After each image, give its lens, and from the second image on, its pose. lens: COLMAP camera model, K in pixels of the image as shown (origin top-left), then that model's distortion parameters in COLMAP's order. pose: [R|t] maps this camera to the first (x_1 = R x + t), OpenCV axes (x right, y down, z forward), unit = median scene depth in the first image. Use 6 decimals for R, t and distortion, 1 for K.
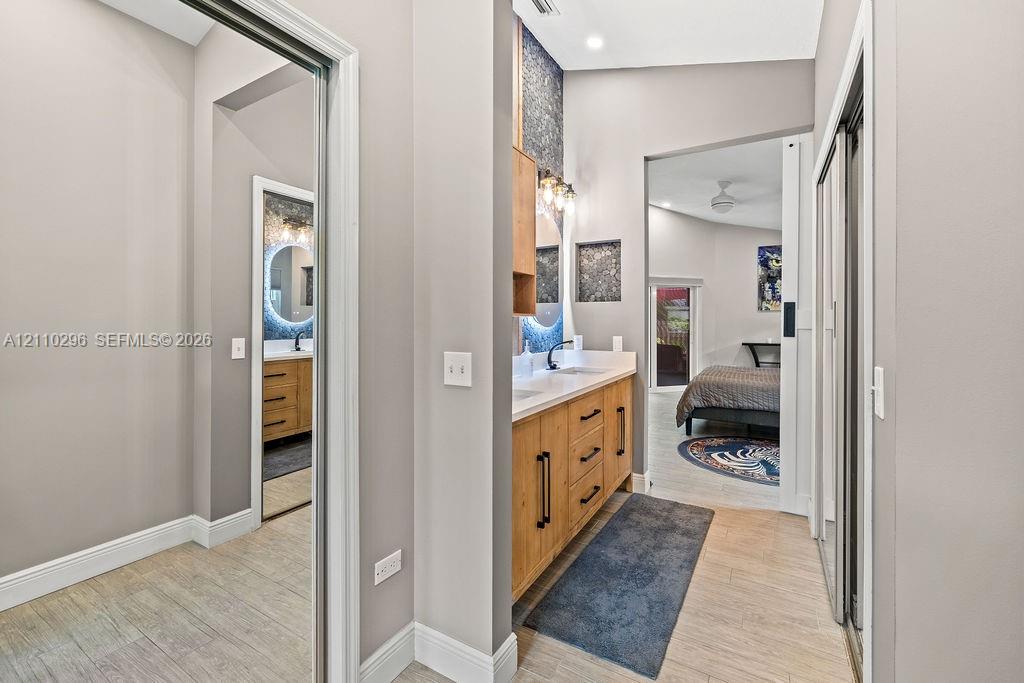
lens RADIAL K [[435.5, 0, 517.3], [0, 435.5, 326.3], [0, 0, 1]] dist [0.000279, 0.000055]
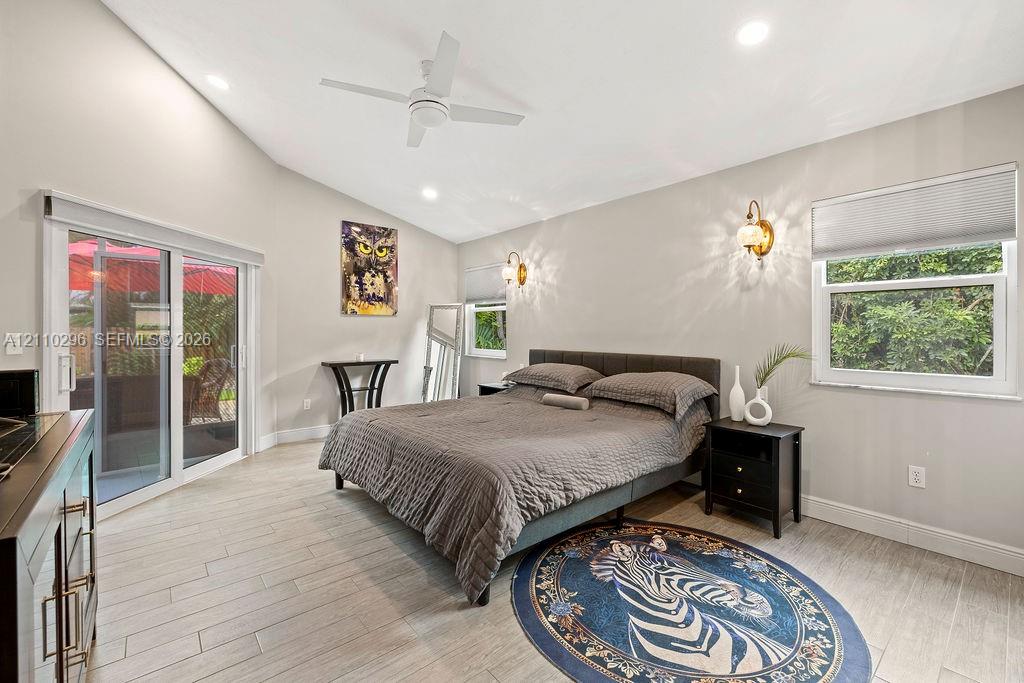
lens RADIAL K [[429.6, 0, 514.1], [0, 429.6, 333.6], [0, 0, 1]] dist [-0.000394, 0.000181]
pose [[0.335305, -0.004934, 0.942097, 0.009629], [0.006154, 0.999976, 0.003047, -0.005936], [-0.942089, 0.004776, 0.335328, 0.525676]]
